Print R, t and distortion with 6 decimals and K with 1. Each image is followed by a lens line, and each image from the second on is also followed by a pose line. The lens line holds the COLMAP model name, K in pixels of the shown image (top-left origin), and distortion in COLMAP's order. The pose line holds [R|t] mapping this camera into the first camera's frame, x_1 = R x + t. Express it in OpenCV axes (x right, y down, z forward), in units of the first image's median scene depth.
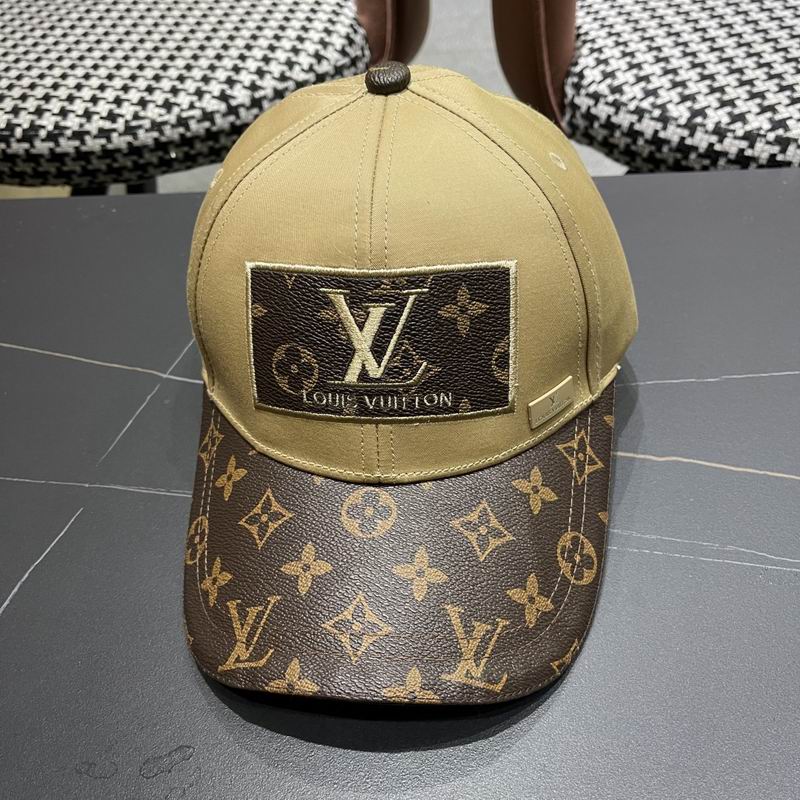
lens RADIAL K [[843.3, 0, 404.7], [0, 843.3, 401.3], [0, 0, 1]] dist [0.020834, 0.000000]
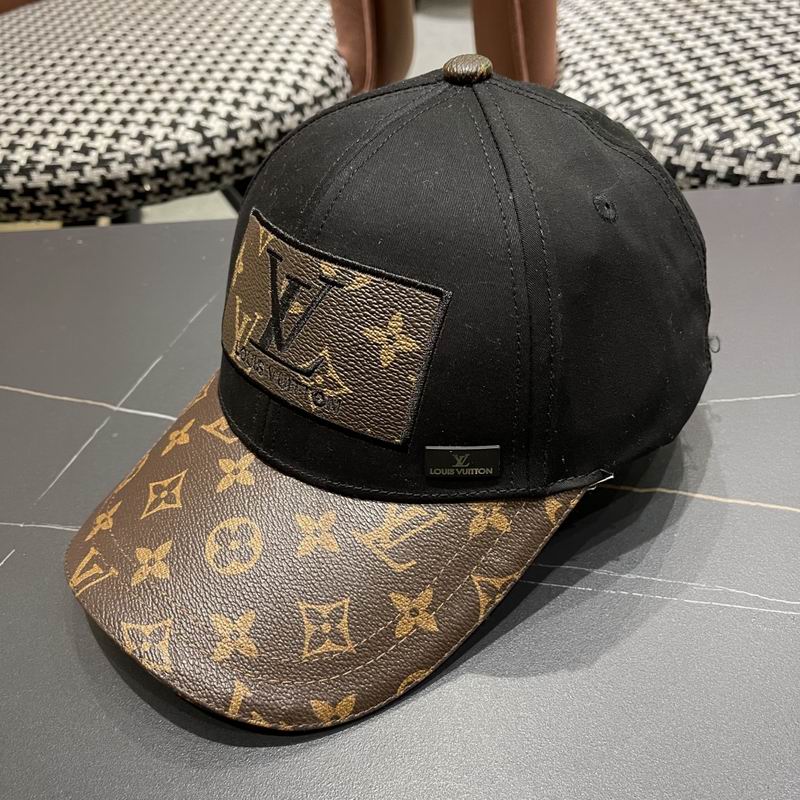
lens RADIAL K [[843.3, 0, 396.6], [0, 843.3, 397.1], [0, 0, 1]] dist [0.020834, 0.000000]
pose [[0.999573, -0.012047, -0.026635, 0.038028], [0.010488, 0.998267, -0.057897, 0.010614], [0.027286, 0.057593, 0.997967, 0.046521]]
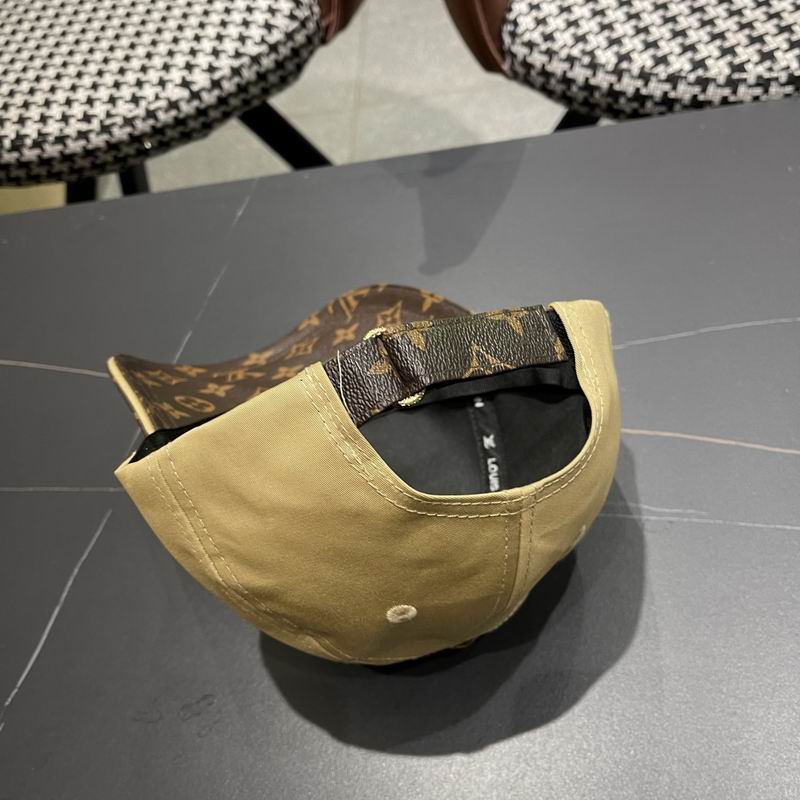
lens RADIAL K [[843.3, 0, 397.2], [0, 843.3, 406.2], [0, 0, 1]] dist [0.020834, 0.000000]
pose [[0.992323, -0.102509, -0.069187, 0.085069], [0.112910, 0.979193, 0.168620, -0.112398], [0.050463, -0.175137, 0.983250, -0.109925]]
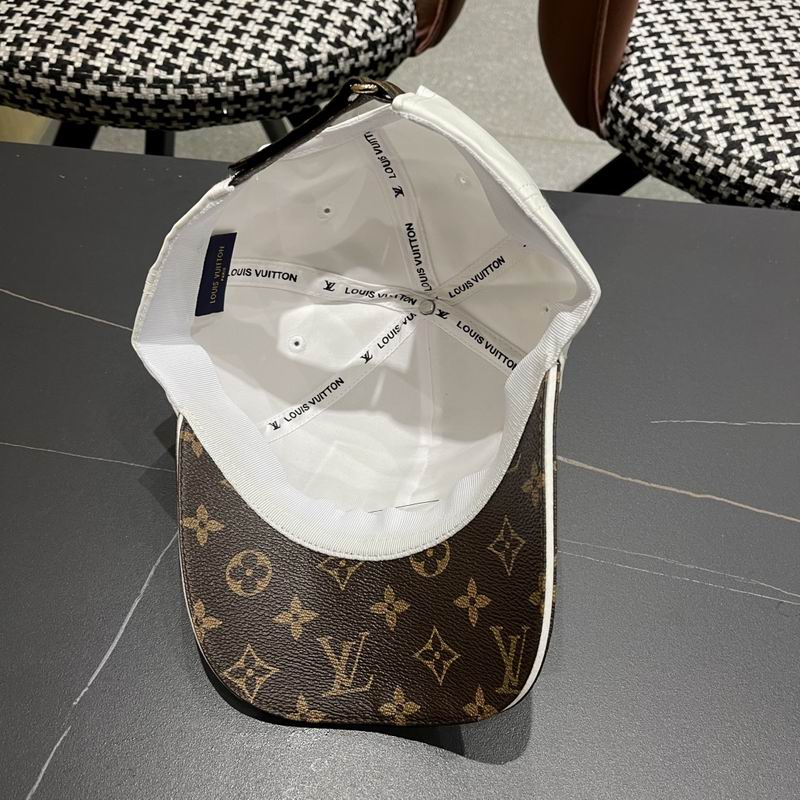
lens RADIAL K [[843.3, 0, 401.0], [0, 843.3, 408.7], [0, 0, 1]] dist [0.020834, 0.000000]
pose [[0.990634, 0.083207, 0.108265, -0.147729], [-0.098139, 0.985156, 0.140844, -0.106037], [-0.094939, -0.150149, 0.984094, -0.068555]]
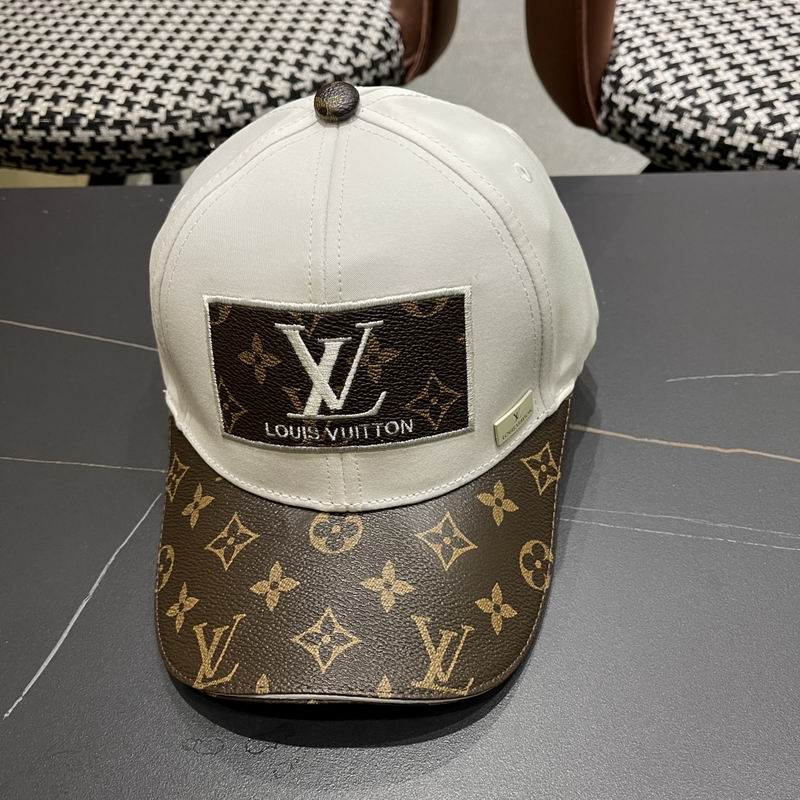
lens RADIAL K [[843.3, 0, 401.2], [0, 843.3, 401.3], [0, 0, 1]] dist [0.020834, 0.000000]
pose [[0.999699, 0.010935, 0.021975, -0.069224], [-0.011131, 0.999899, 0.008792, 0.001837], [-0.021877, -0.009034, 0.999720, -0.013841]]
